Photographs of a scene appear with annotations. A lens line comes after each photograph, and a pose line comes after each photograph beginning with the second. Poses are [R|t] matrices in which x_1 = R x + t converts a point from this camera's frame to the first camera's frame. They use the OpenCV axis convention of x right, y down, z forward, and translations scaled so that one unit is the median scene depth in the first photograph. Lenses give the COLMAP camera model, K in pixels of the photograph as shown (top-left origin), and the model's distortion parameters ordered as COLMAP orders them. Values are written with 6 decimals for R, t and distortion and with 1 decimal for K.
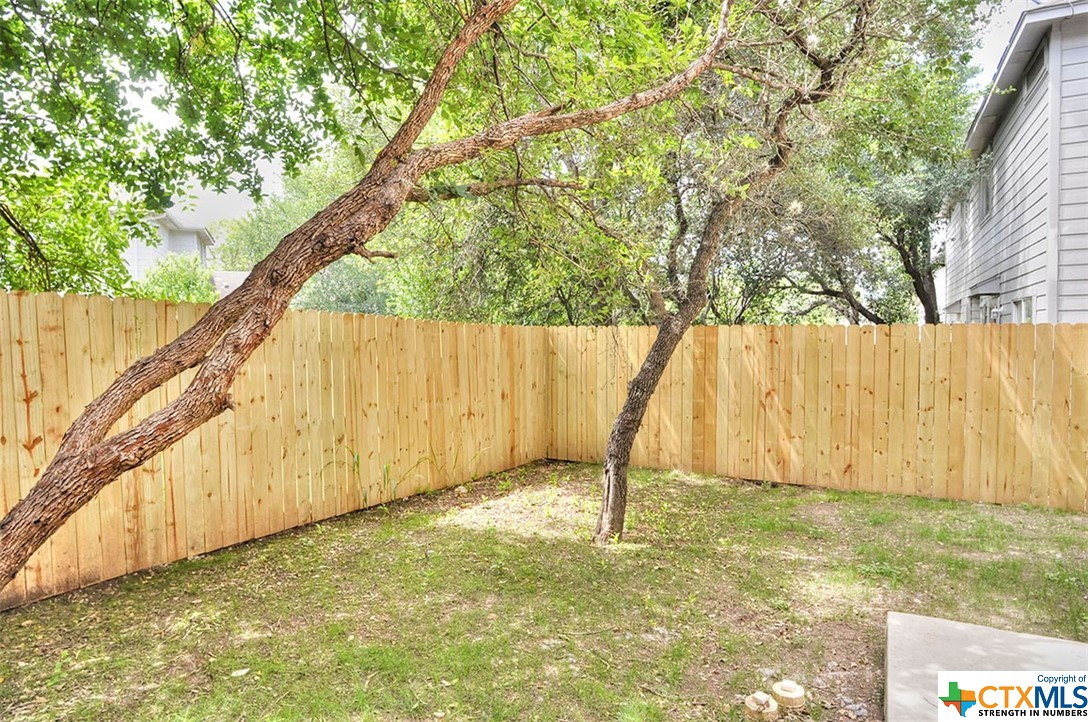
lens RADIAL K [[668.8, 0, 535.5], [0, 668.8, 364.3], [0, 0, 1]] dist [-0.034821, 0.014164]
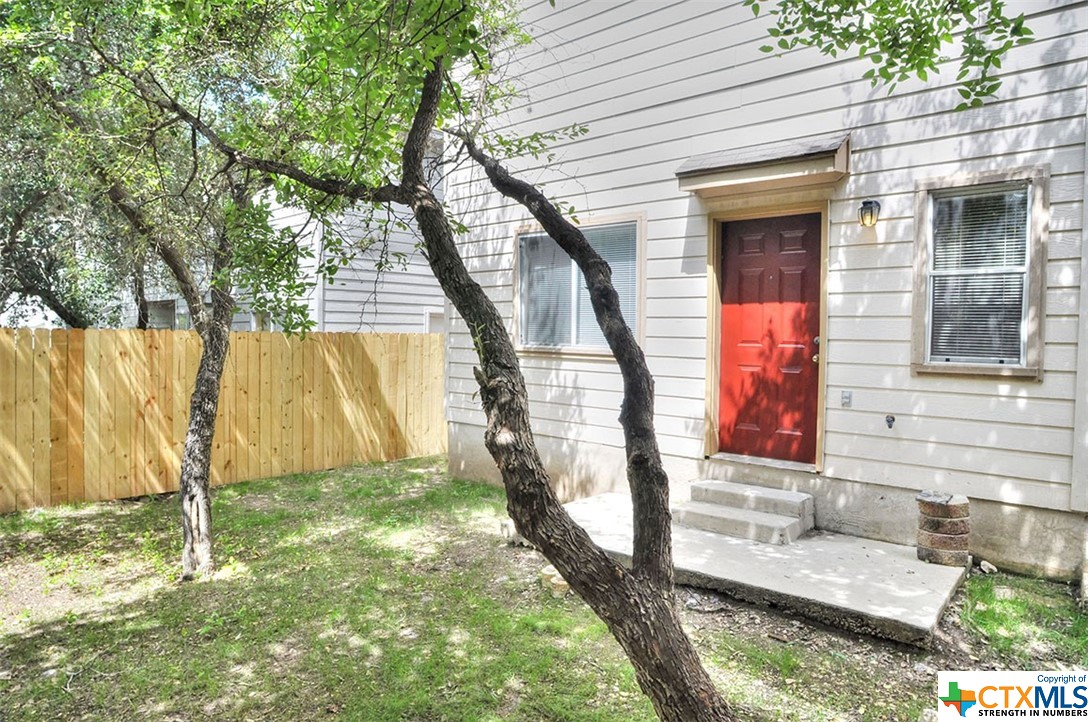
lens RADIAL K [[668.8, 0, 533.3], [0, 668.8, 357.1], [0, 0, 1]] dist [-0.034821, 0.014164]
pose [[0.240960, -0.022844, 0.970266, -0.434022], [0.034402, 0.999296, 0.014984, -0.015665], [-0.969925, 0.029769, 0.241576, 0.241481]]
